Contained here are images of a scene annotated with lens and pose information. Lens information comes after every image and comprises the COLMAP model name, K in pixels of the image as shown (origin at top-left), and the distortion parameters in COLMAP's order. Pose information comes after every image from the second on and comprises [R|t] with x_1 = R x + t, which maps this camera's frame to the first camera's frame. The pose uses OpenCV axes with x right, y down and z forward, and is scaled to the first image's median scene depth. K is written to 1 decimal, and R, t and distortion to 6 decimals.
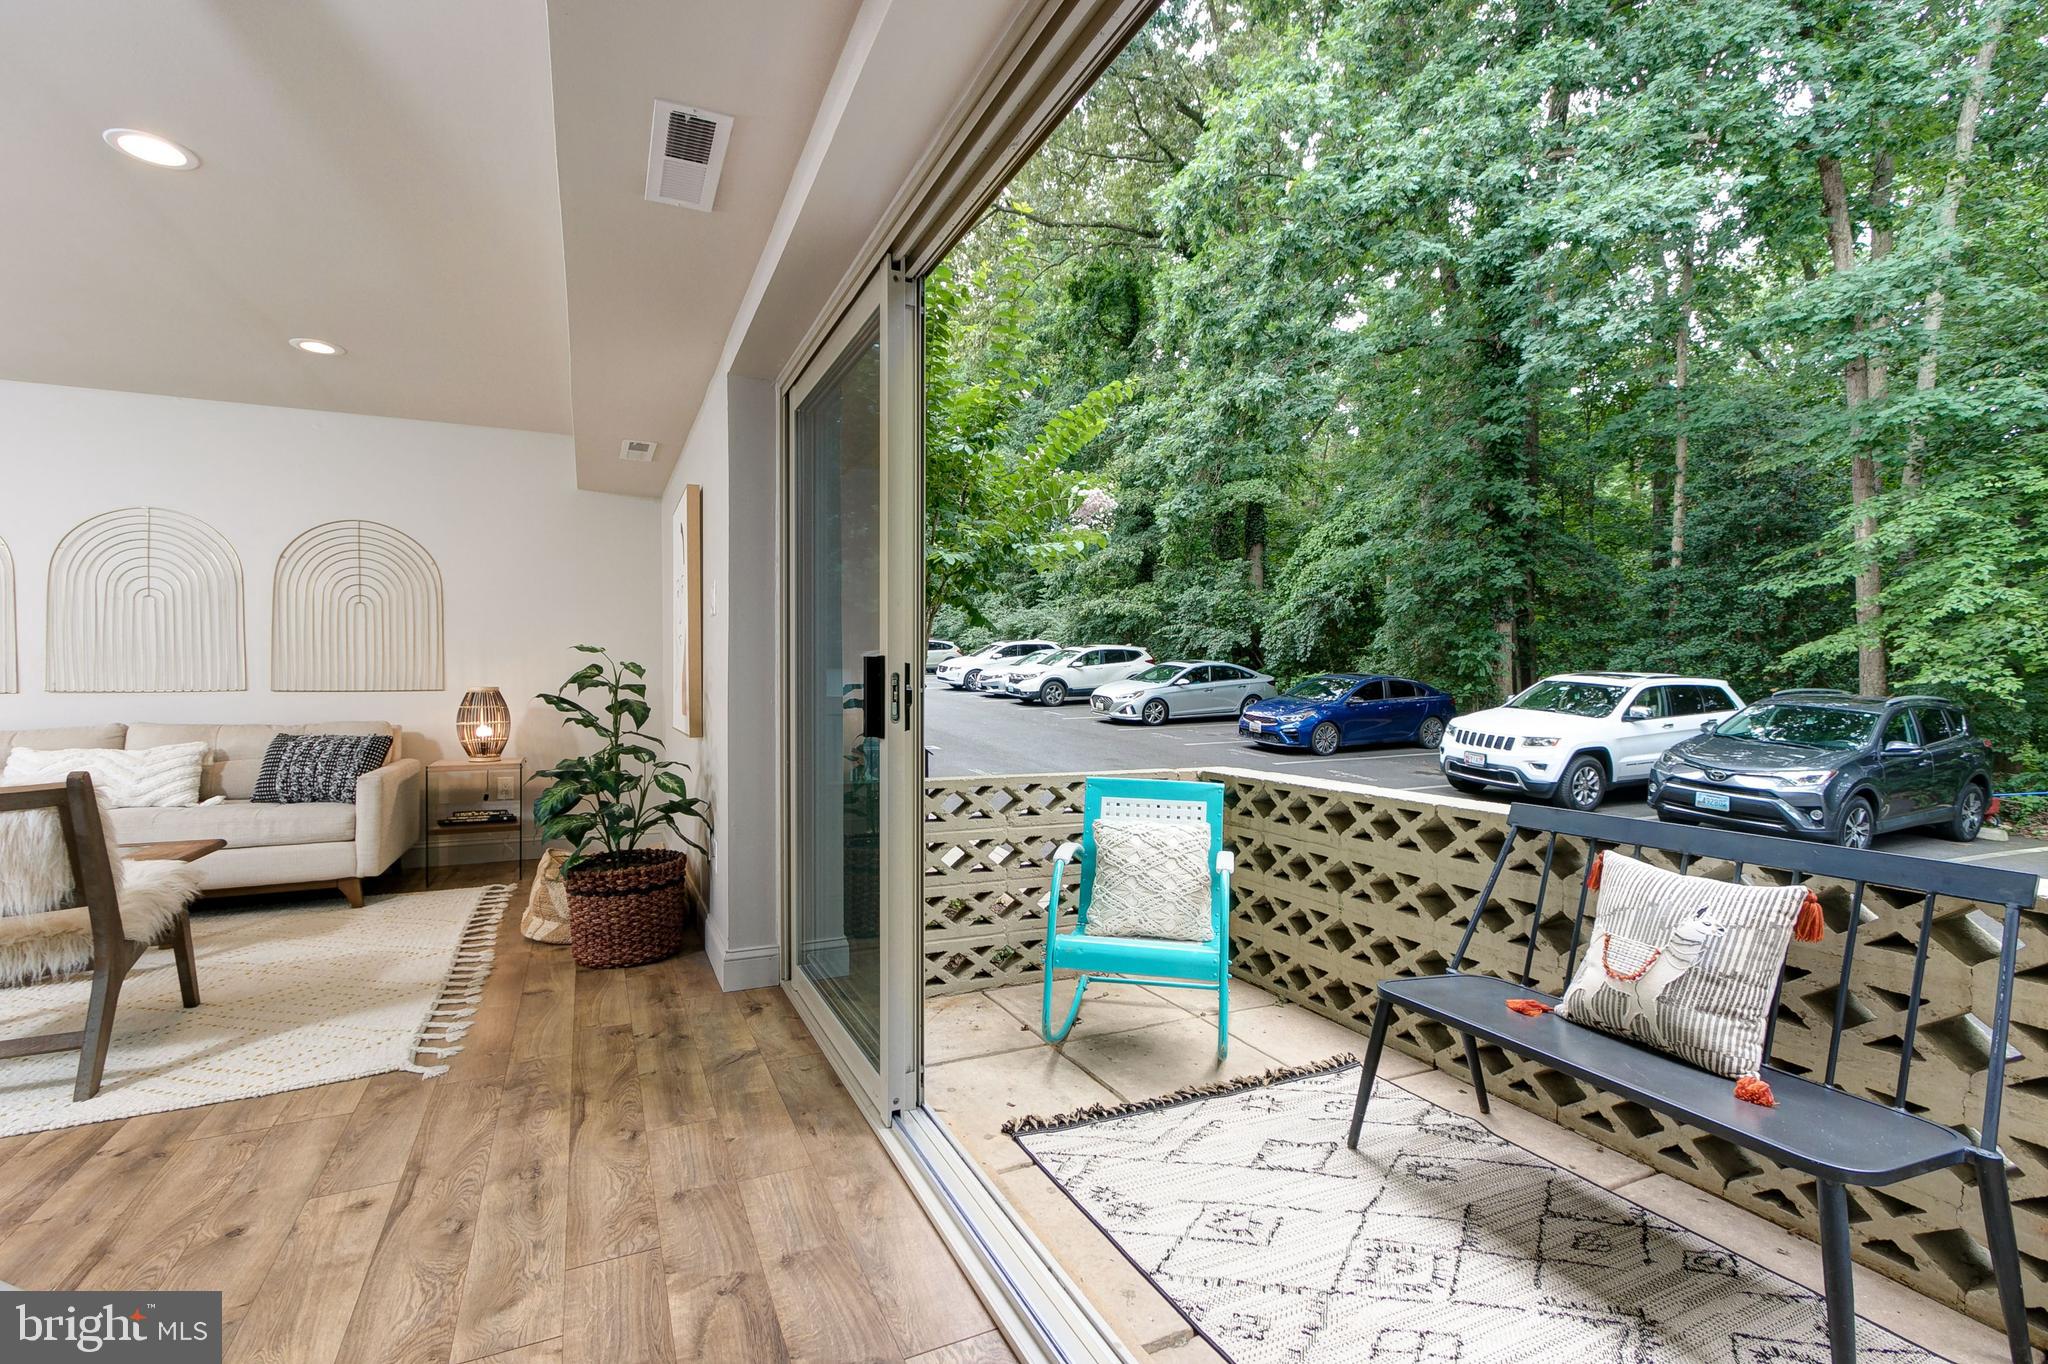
lens RADIAL K [[953.1, 0, 1021.9], [0, 953.1, 701.0], [0, 0, 1]] dist [-0.000530, -0.001618]
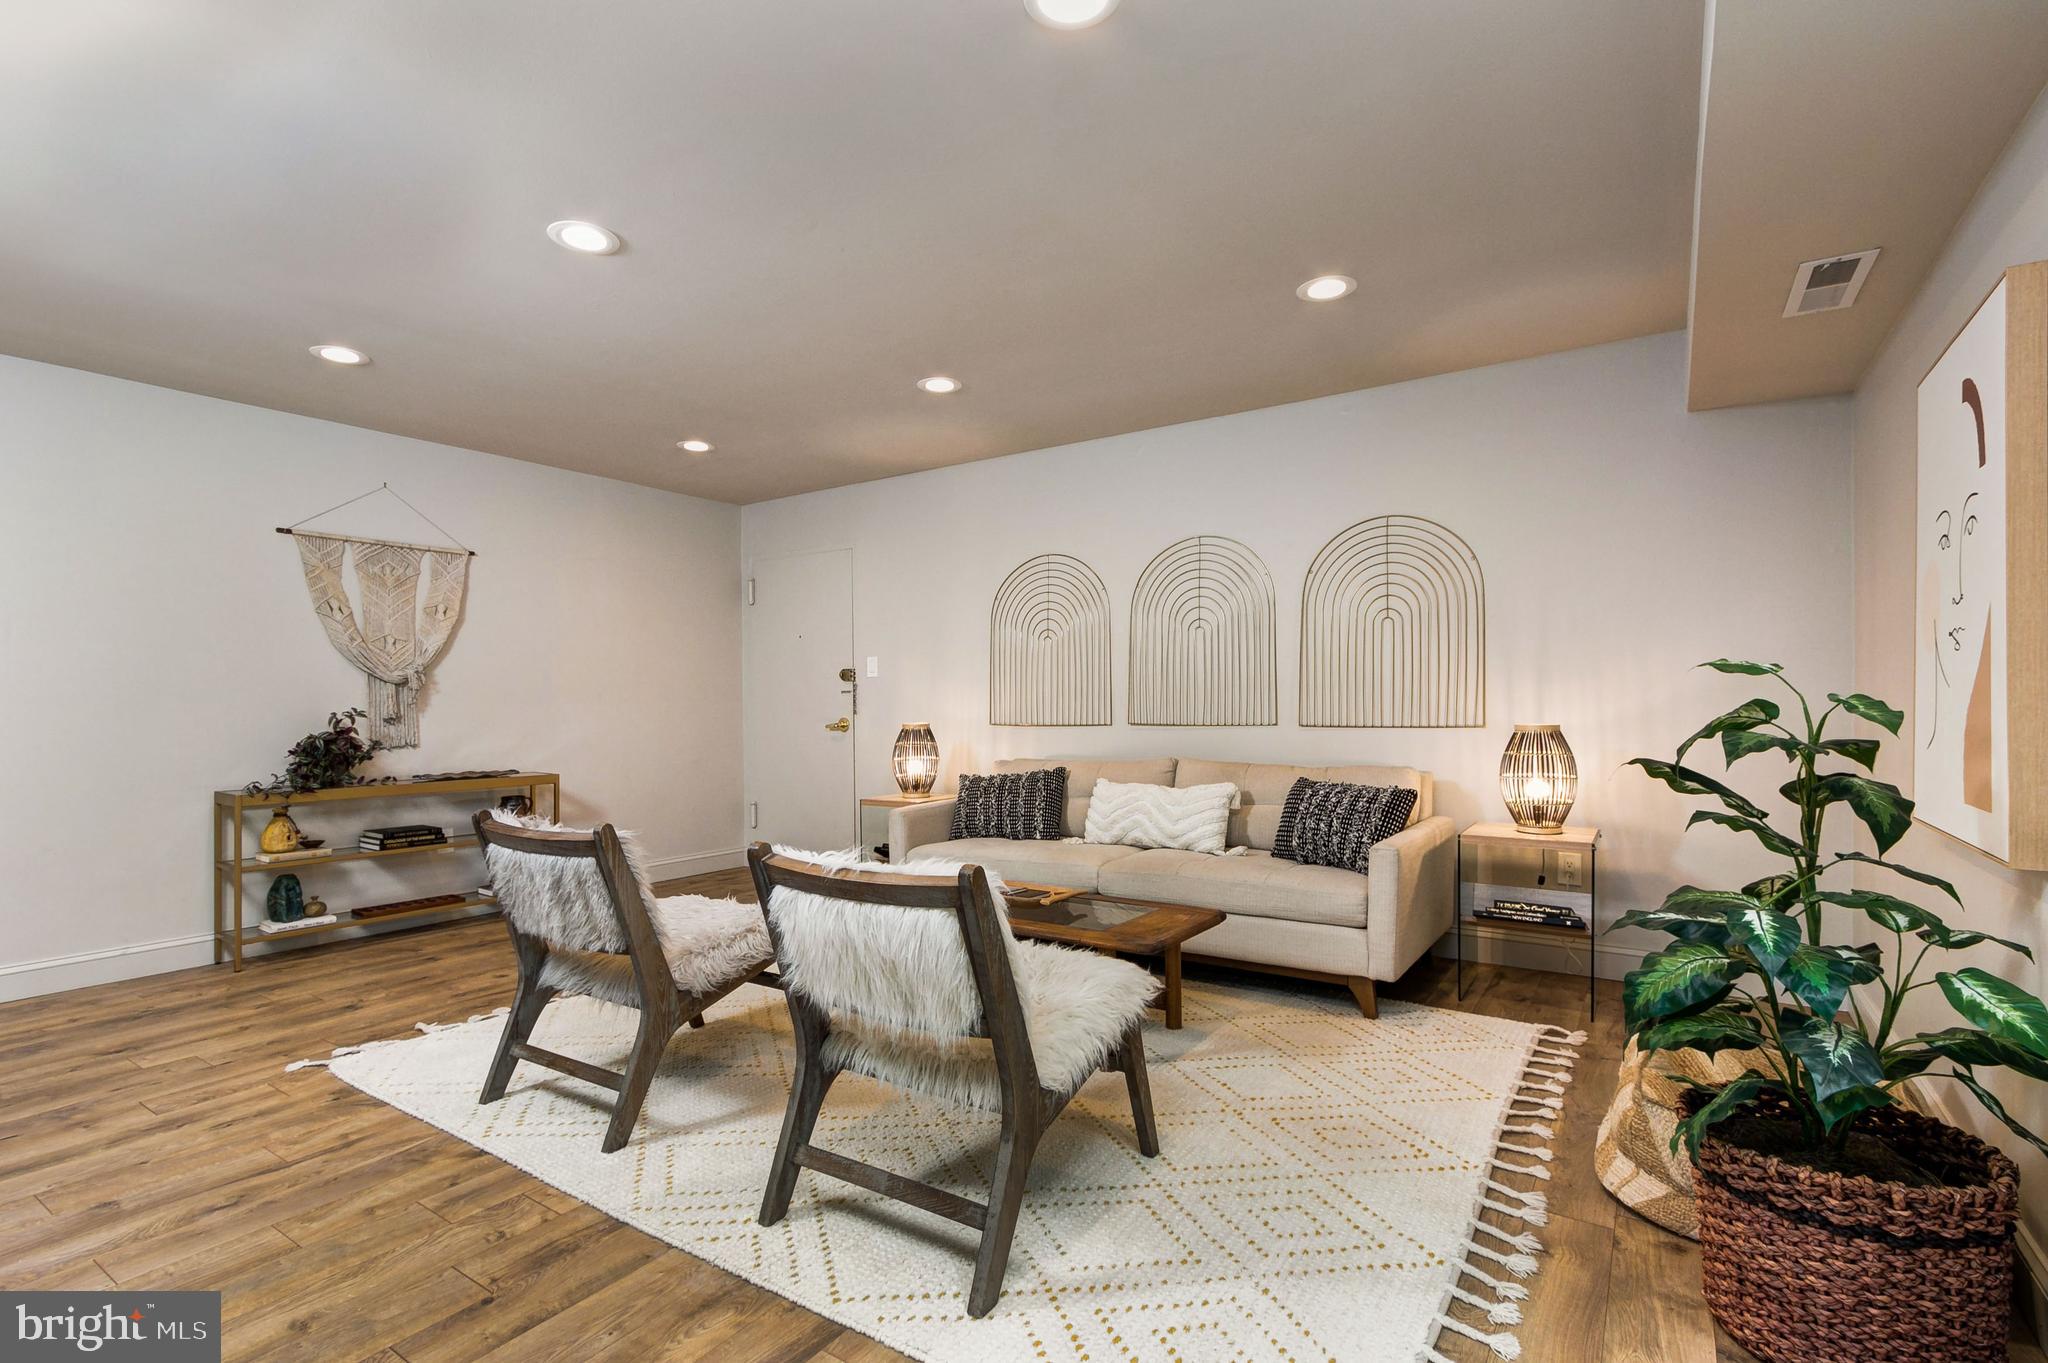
lens RADIAL K [[953.1, 0, 1021.9], [0, 953.1, 700.5], [0, 0, 1]] dist [-0.000530, -0.001618]
pose [[0.523630, -0.004486, -0.851934, -0.193619], [-0.009485, 0.999893, -0.011094, -0.023895], [0.851893, 0.013890, 0.523532, 0.359659]]
